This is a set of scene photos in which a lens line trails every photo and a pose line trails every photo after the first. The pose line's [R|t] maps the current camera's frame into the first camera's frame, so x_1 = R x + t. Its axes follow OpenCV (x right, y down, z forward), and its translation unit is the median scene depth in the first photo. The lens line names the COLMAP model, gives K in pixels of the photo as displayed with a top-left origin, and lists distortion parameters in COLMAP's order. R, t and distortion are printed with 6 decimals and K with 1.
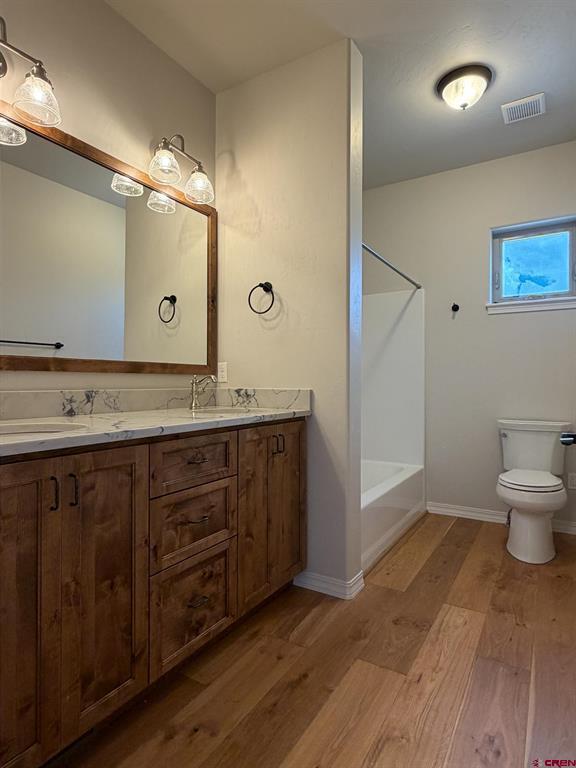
lens RADIAL K [[447.0, 0, 288.6], [0, 447.0, 384.9], [0, 0, 1]] dist [-0.005140, 0.000193]
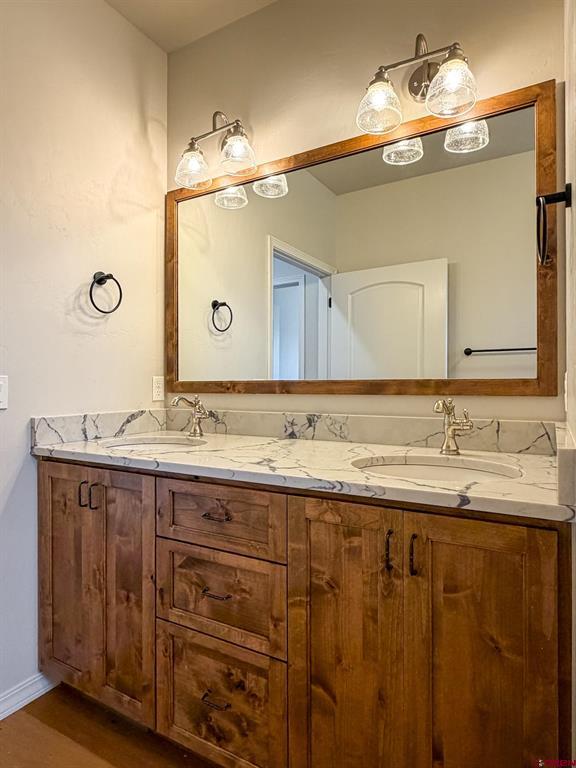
lens RADIAL K [[447.0, 0, 289.9], [0, 447.0, 382.1], [0, 0, 1]] dist [-0.005140, 0.000193]
pose [[0.025784, -0.006186, -0.999648, 0.504944], [-0.003932, 0.999972, -0.006290, -0.050361], [0.999660, 0.004092, 0.025759, 0.982419]]
